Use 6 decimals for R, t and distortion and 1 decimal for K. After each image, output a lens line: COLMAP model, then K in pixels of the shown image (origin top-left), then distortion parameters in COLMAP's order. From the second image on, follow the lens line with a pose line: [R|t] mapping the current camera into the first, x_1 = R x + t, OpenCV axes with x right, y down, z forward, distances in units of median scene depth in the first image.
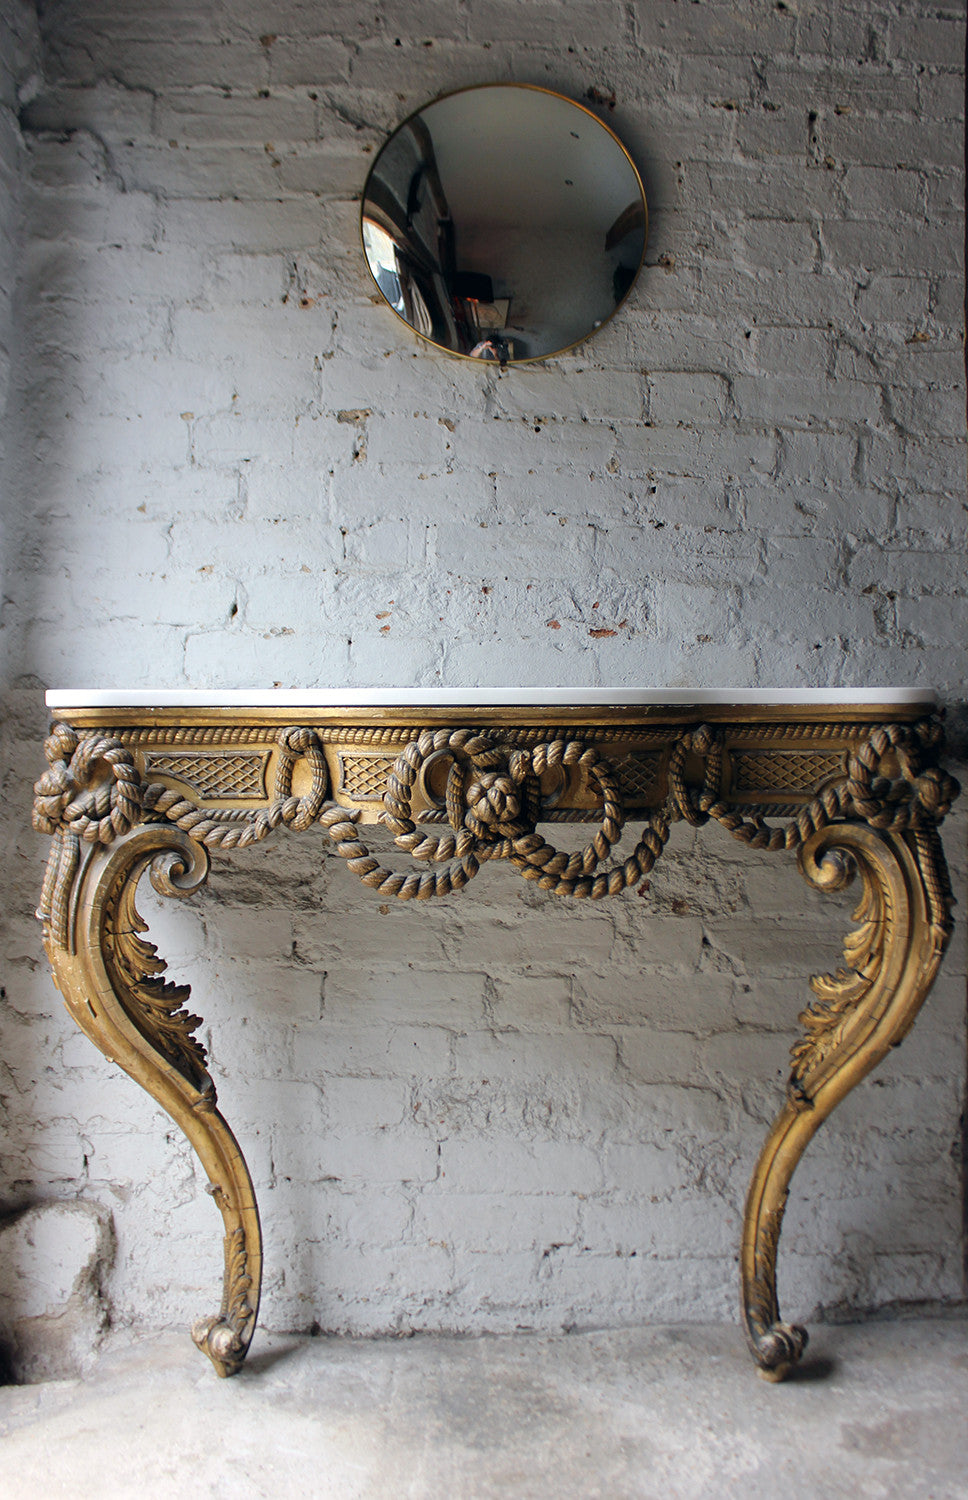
lens RADIAL K [[1353.7, 0, 508.3], [0, 1353.7, 747.8], [0, 0, 1]] dist [-0.160950, 0.116359]
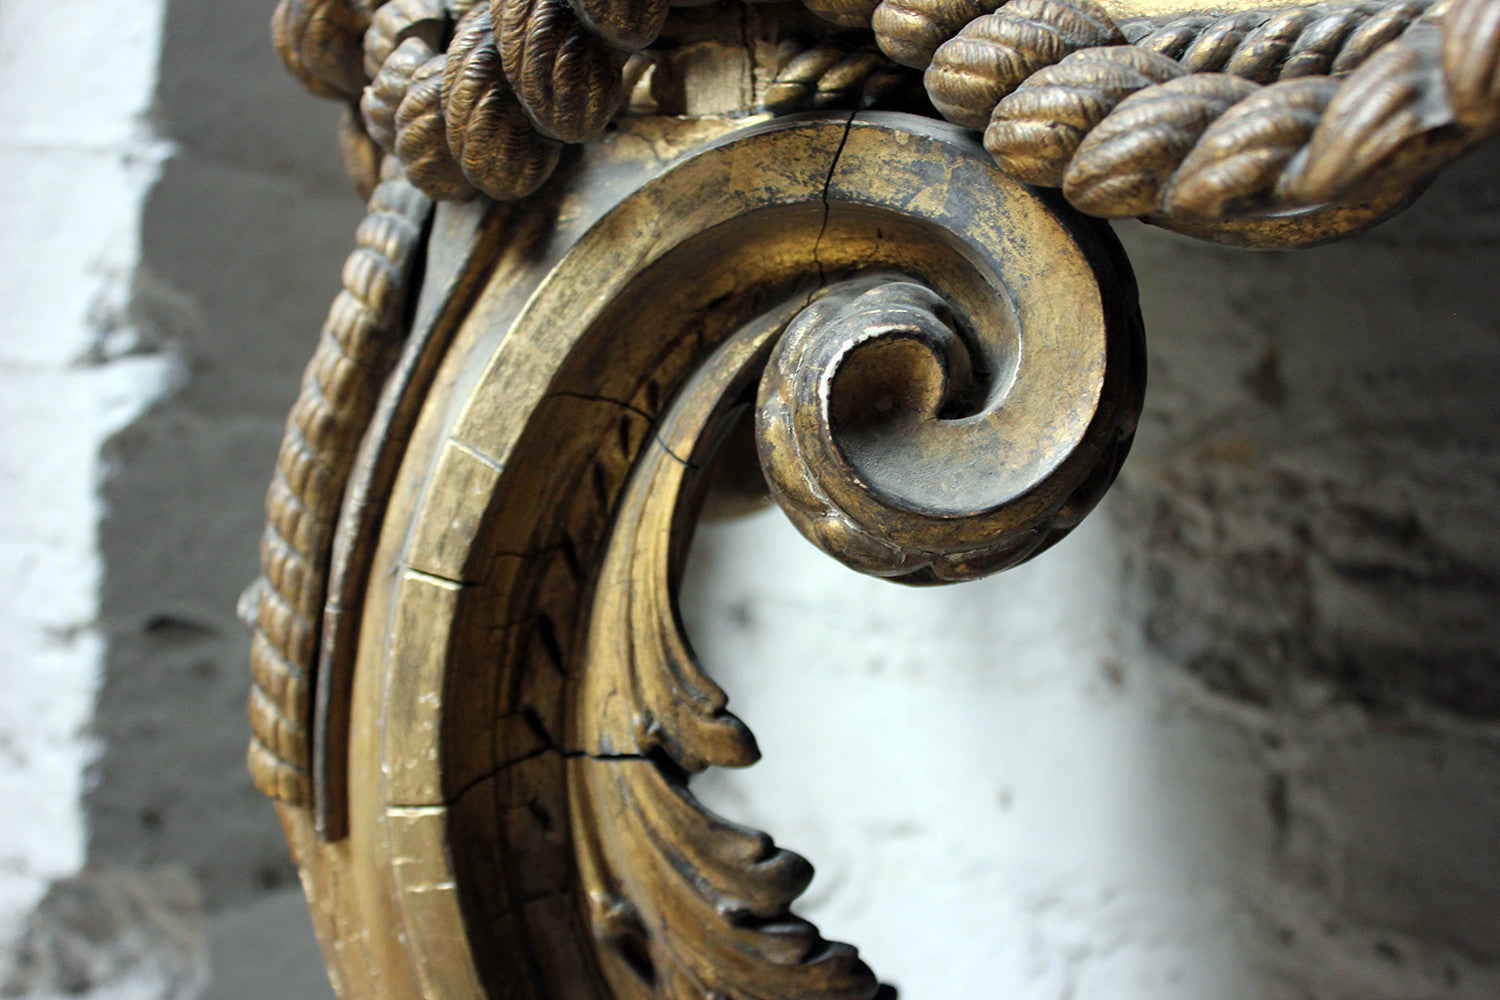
lens RADIAL K [[1835.5, 0, 763.5], [0, 1835.5, 473.0], [0, 0, 1]] dist [-0.061511, 0.000000]
pose [[0.807541, 0.059112, -0.586841, -0.120961], [-0.075134, 0.997169, -0.002946, 0.090437], [0.585006, 0.046471, 0.809696, 0.724592]]
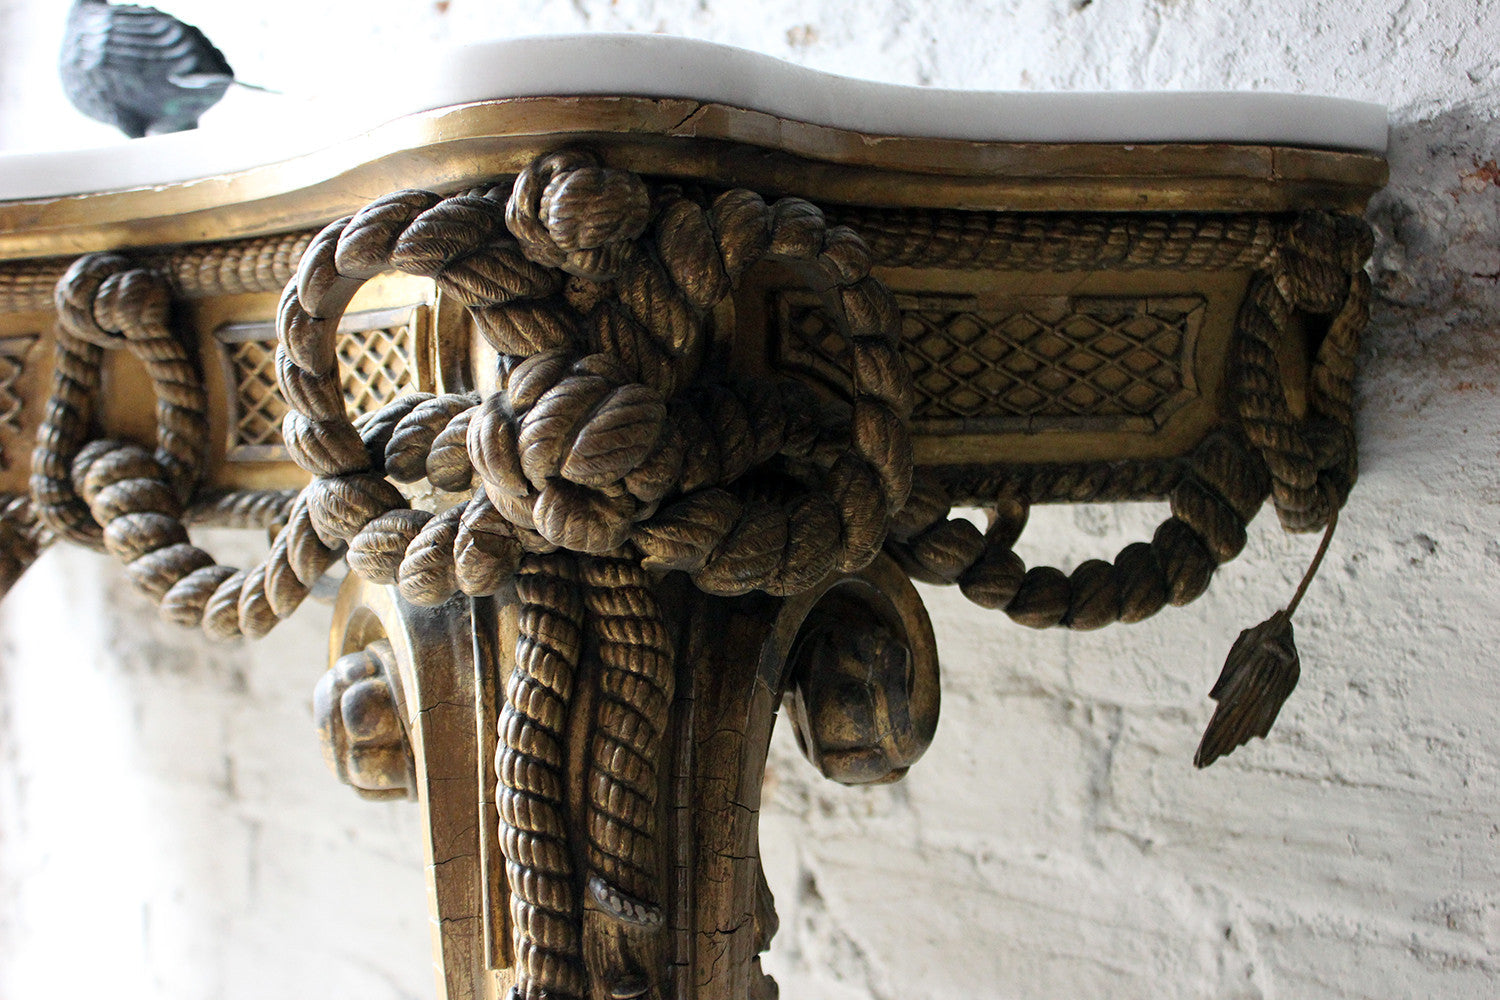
lens RADIAL K [[1835.5, 0, 773.3], [0, 1835.5, 501.5], [0, 0, 1]] dist [-0.061511, 0.000000]
pose [[0.707666, 0.016024, -0.706366, 0.518931], [0.005112, 0.999601, 0.027798, 0.029827], [0.706529, -0.023282, 0.707301, 0.700625]]
